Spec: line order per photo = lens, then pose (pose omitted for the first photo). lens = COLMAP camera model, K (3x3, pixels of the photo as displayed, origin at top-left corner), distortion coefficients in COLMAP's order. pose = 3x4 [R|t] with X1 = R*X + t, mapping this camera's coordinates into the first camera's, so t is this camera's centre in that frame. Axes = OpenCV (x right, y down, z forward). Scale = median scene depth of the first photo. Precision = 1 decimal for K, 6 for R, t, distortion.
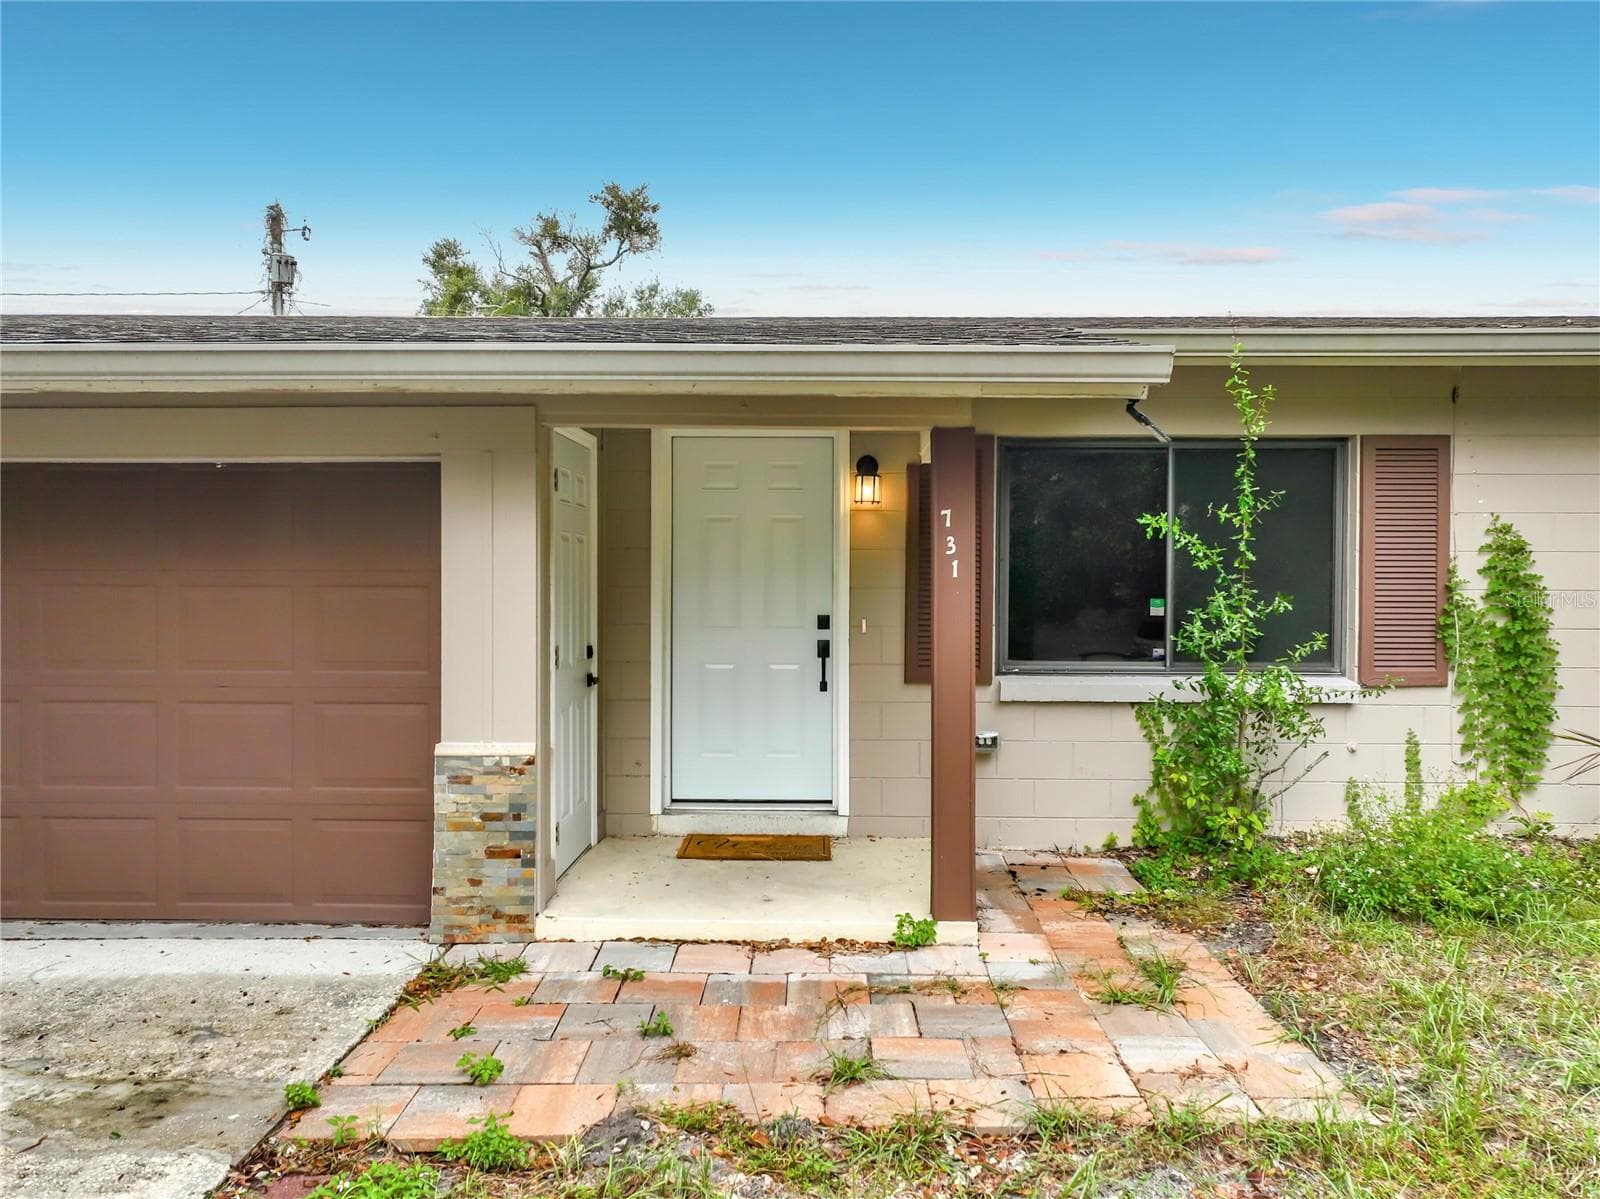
lens RADIAL K [[1211.9, 0, 800.0], [0, 1211.9, 599.5], [0, 0, 1]] dist [0.107452, -0.173101]
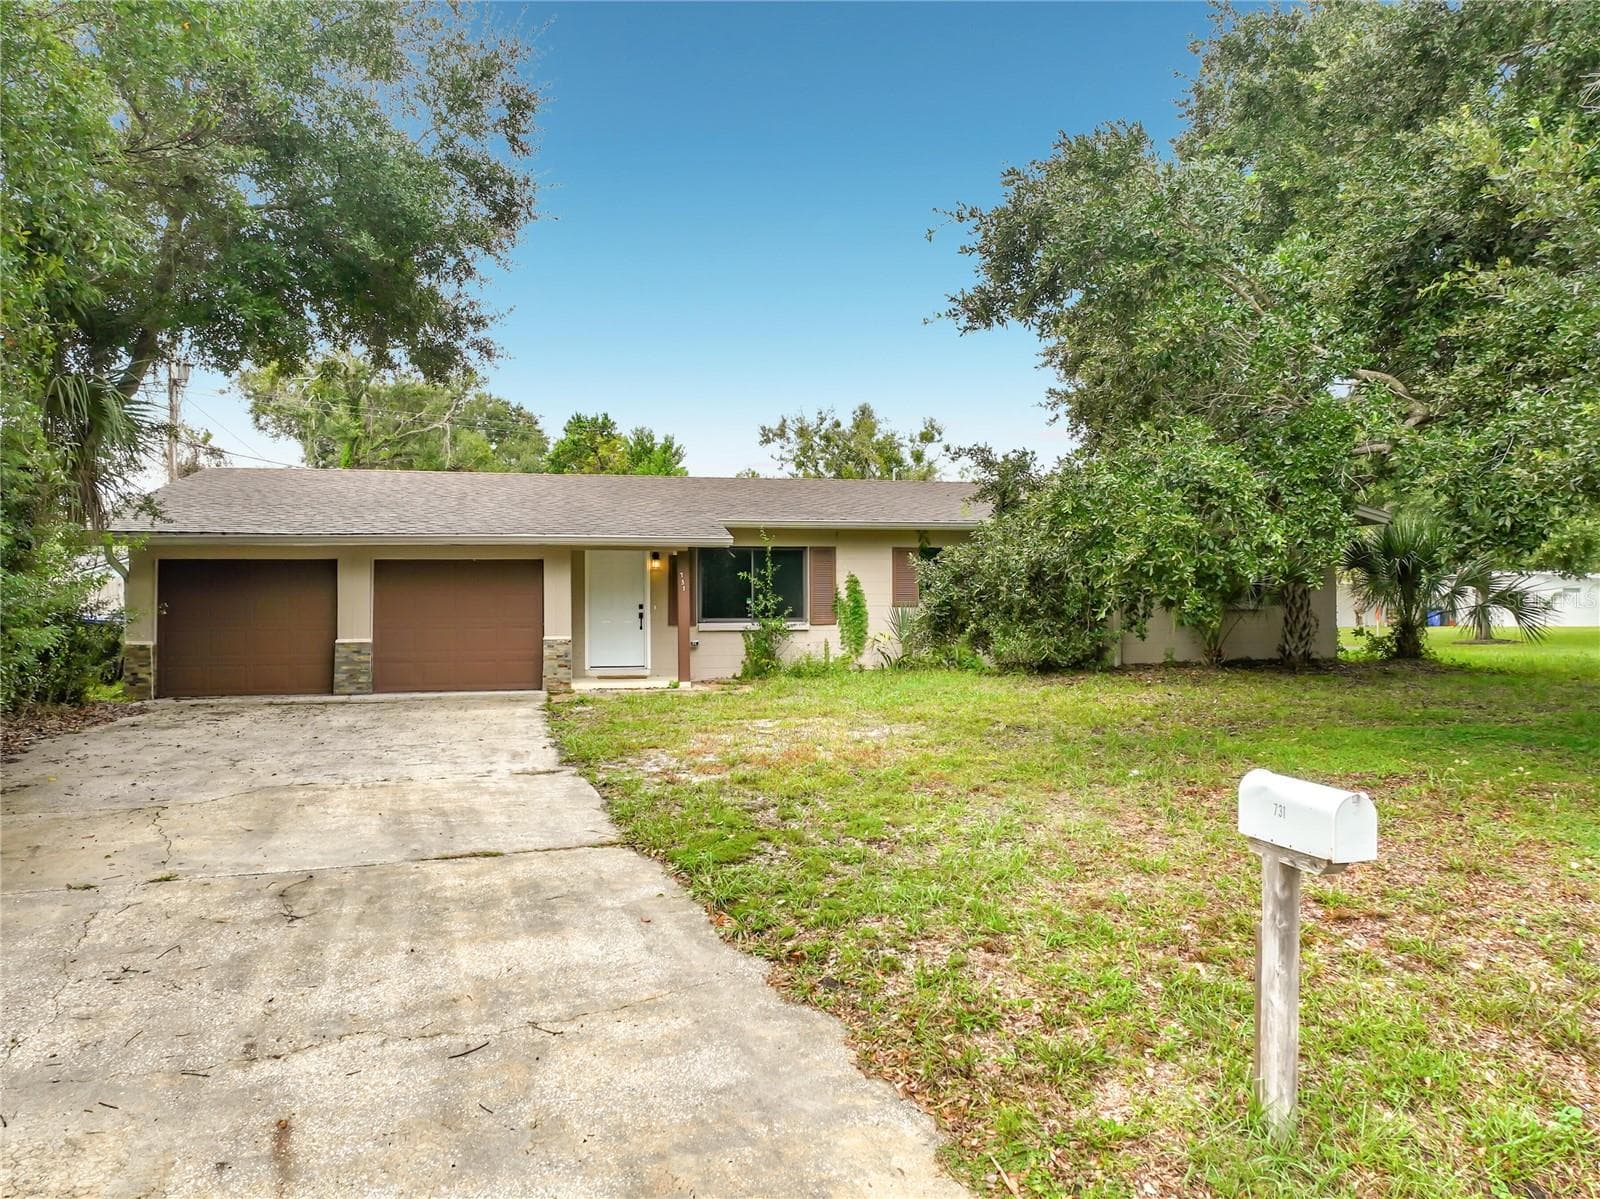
lens RADIAL K [[1211.9, 0, 800.0], [0, 1211.9, 599.5], [0, 0, 1]] dist [0.107452, -0.173101]
pose [[0.976061, -0.008586, 0.217326, -0.261012], [0.012824, 0.999754, -0.018097, 0.062869], [-0.217117, 0.020450, 0.975931, -2.116824]]
